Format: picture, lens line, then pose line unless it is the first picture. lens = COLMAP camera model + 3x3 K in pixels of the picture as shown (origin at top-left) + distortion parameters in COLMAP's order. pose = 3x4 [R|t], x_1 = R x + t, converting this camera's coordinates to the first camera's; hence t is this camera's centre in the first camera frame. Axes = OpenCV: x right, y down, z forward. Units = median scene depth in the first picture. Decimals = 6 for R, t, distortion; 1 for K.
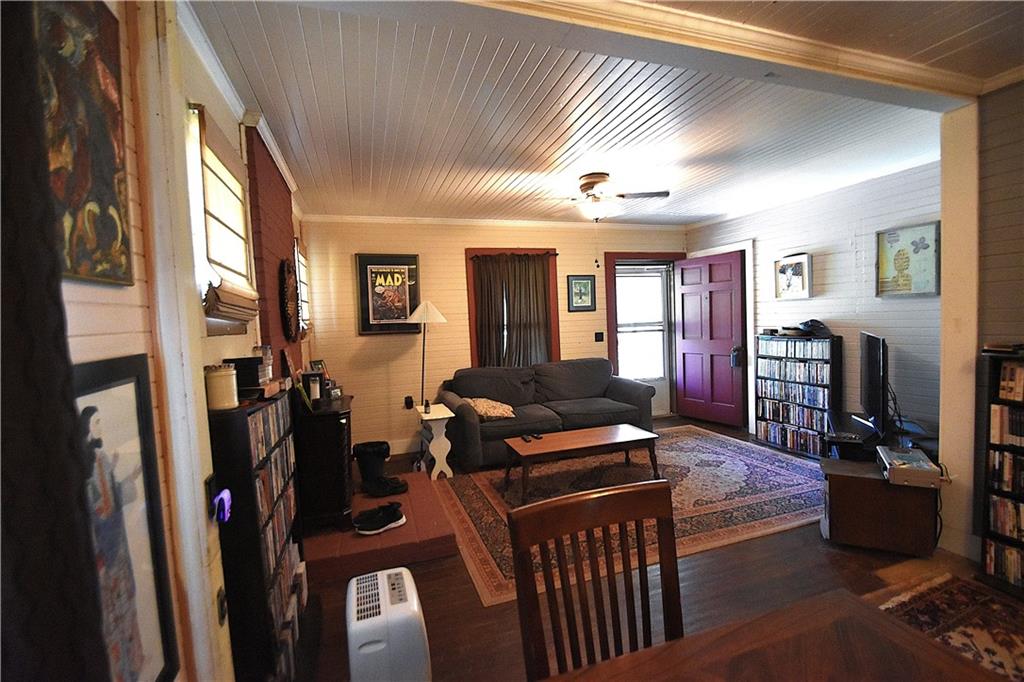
lens RADIAL K [[449.0, 0, 514.1], [0, 449.0, 343.2], [0, 0, 1]] dist [0.010332, -0.015350]
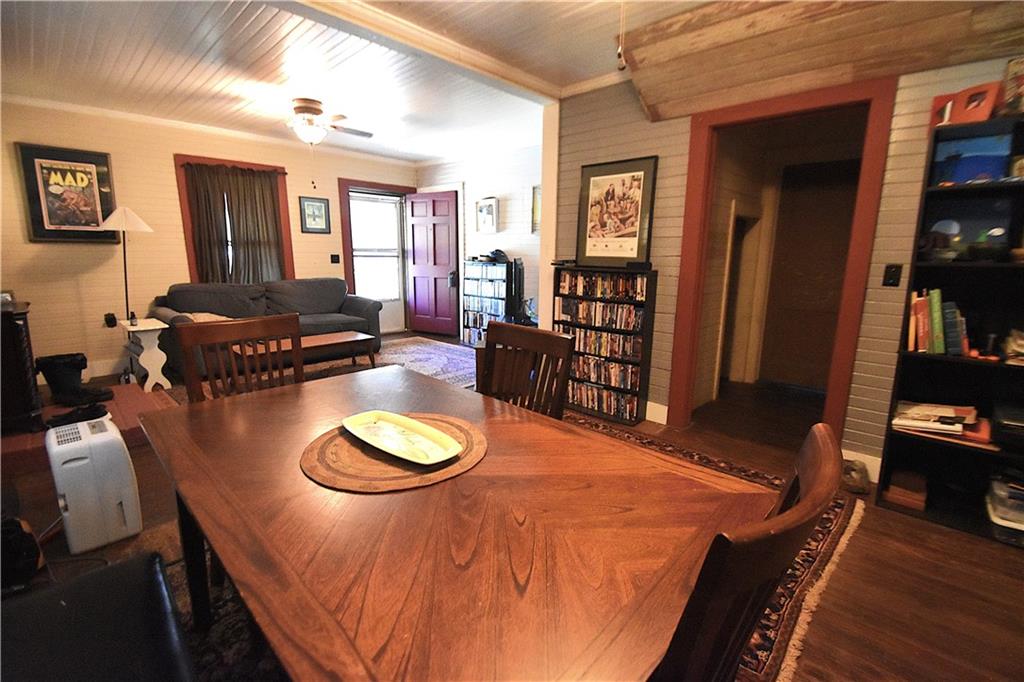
lens RADIAL K [[449.0, 0, 514.1], [0, 449.0, 343.2], [0, 0, 1]] dist [0.010332, -0.015350]
pose [[0.881058, -0.043384, 0.471015, 0.060460], [-0.021216, 0.991158, 0.130979, 0.042804], [-0.472532, -0.125393, 0.872347, -0.197871]]
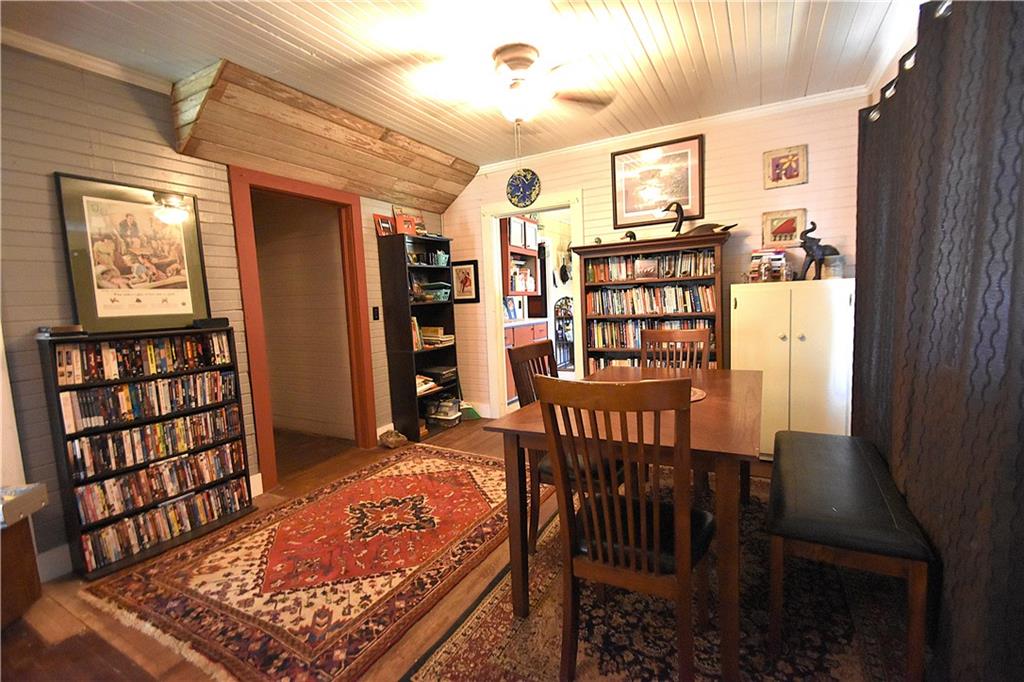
lens RADIAL K [[449.0, 0, 514.1], [0, 449.0, 343.2], [0, 0, 1]] dist [0.010332, -0.015350]
pose [[-0.676416, 0.003164, 0.736513, -0.113616], [0.116883, 0.987779, 0.103102, 0.023242], [-0.727186, 0.155826, -0.668520, 0.425298]]
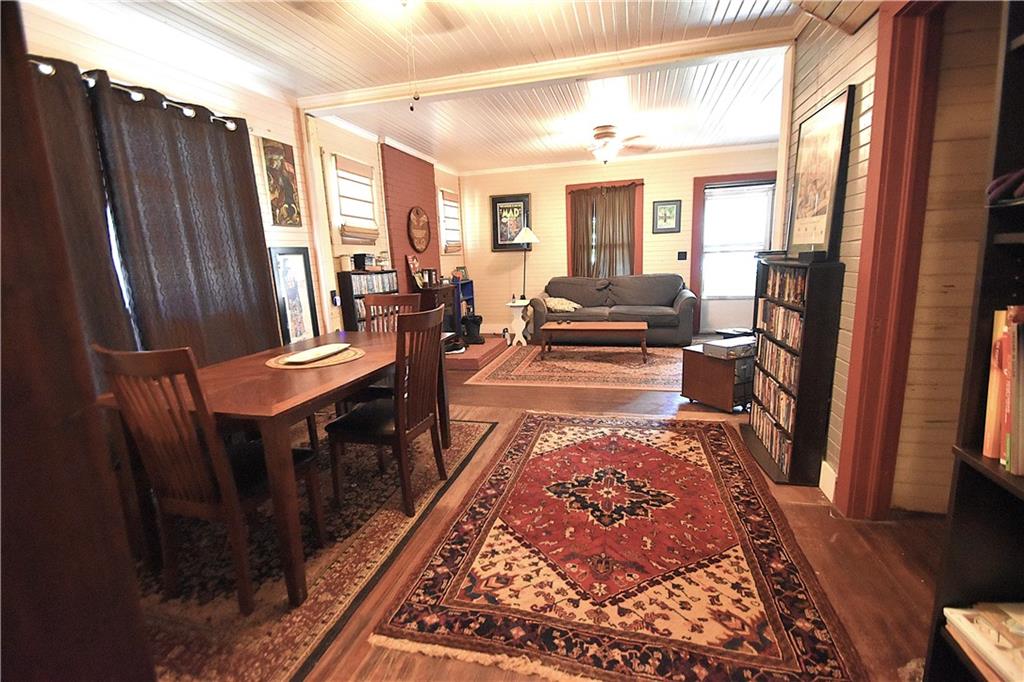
lens RADIAL K [[449.0, 0, 514.1], [0, 449.0, 343.2], [0, 0, 1]] dist [0.010332, -0.015350]
pose [[0.836441, 0.113582, -0.536158, 0.555547], [-0.027007, 0.985643, 0.166670, 0.030920], [0.547391, -0.124930, 0.827500, -0.242153]]
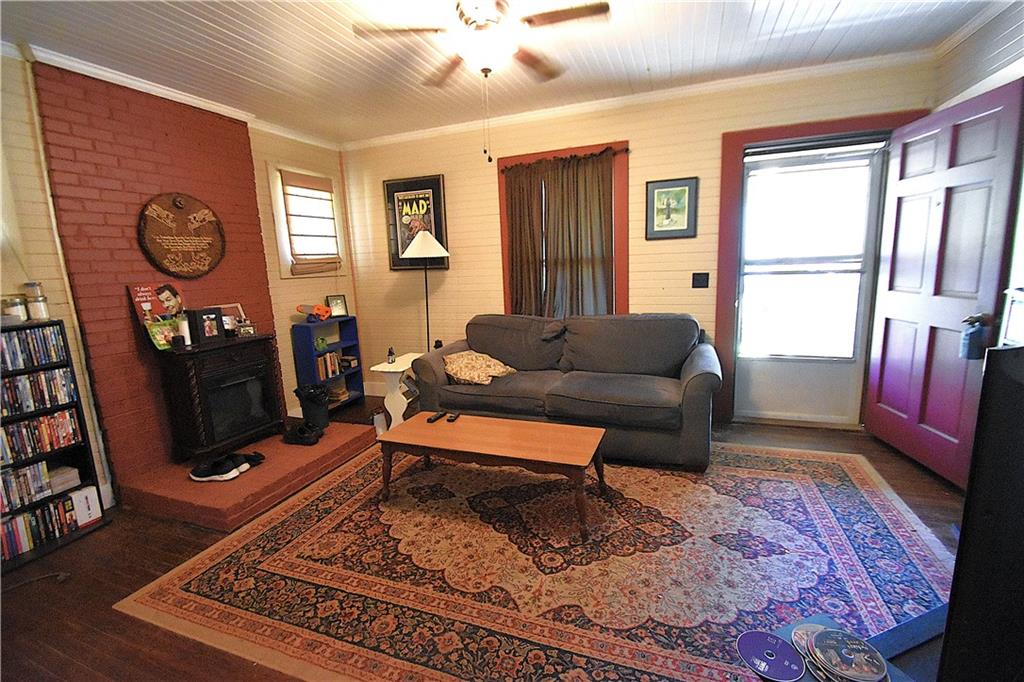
lens RADIAL K [[449.0, 0, 514.1], [0, 449.0, 343.2], [0, 0, 1]] dist [0.010332, -0.015350]
pose [[0.776626, 0.119359, -0.618552, 0.454275], [-0.027493, 0.987373, 0.156010, -0.021516], [0.629362, -0.104155, 0.770100, 0.417129]]
